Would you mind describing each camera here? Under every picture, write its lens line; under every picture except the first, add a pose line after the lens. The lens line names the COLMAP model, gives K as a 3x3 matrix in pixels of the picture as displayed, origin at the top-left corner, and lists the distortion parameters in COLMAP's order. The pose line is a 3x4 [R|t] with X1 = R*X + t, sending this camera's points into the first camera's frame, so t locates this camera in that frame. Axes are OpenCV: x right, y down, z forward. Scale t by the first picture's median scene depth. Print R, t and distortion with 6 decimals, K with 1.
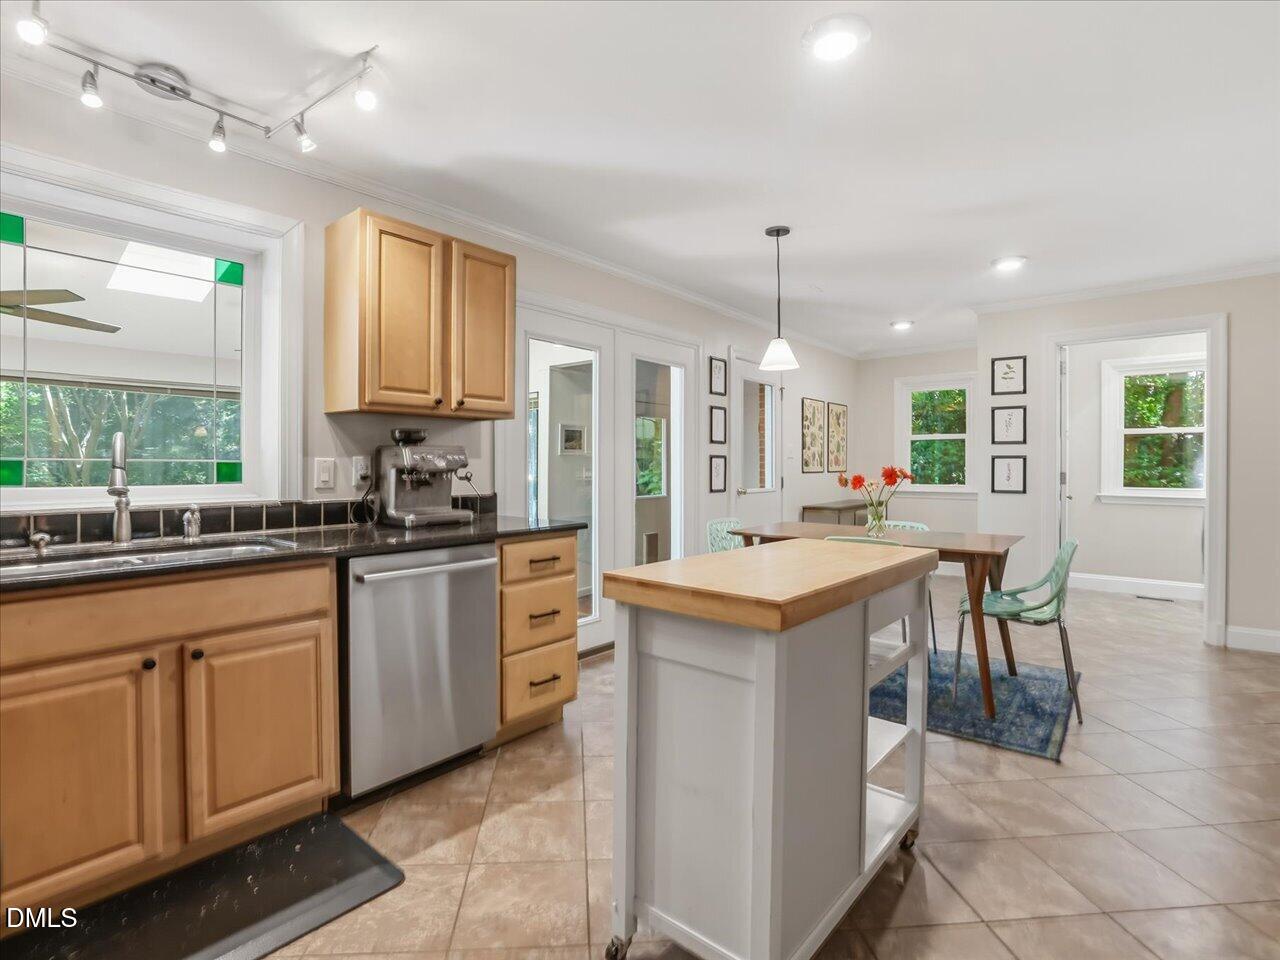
lens RADIAL K [[631.6, 0, 630.1], [0, 631.6, 456.2], [0, 0, 1]] dist [-0.010984, -0.000498]
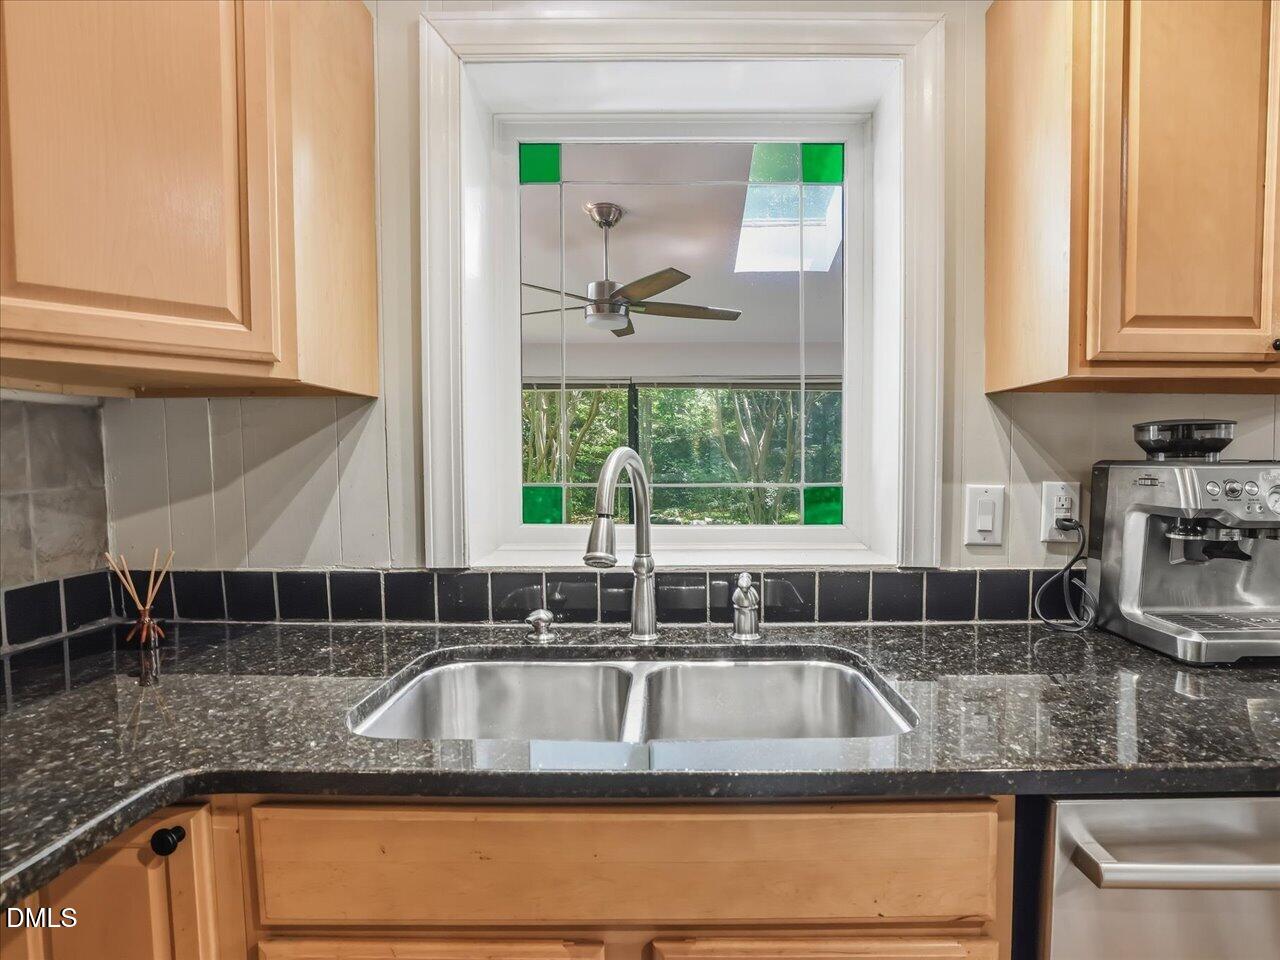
lens RADIAL K [[657.4, 0, 666.5], [0, 657.4, 481.4], [0, 0, 1]] dist [-0.023473, -0.000406]
pose [[0.627193, 0.031130, -0.778242, -0.247324], [0.007905, 0.998895, 0.046327, -0.026630], [0.778824, -0.035208, 0.626253, 0.495185]]
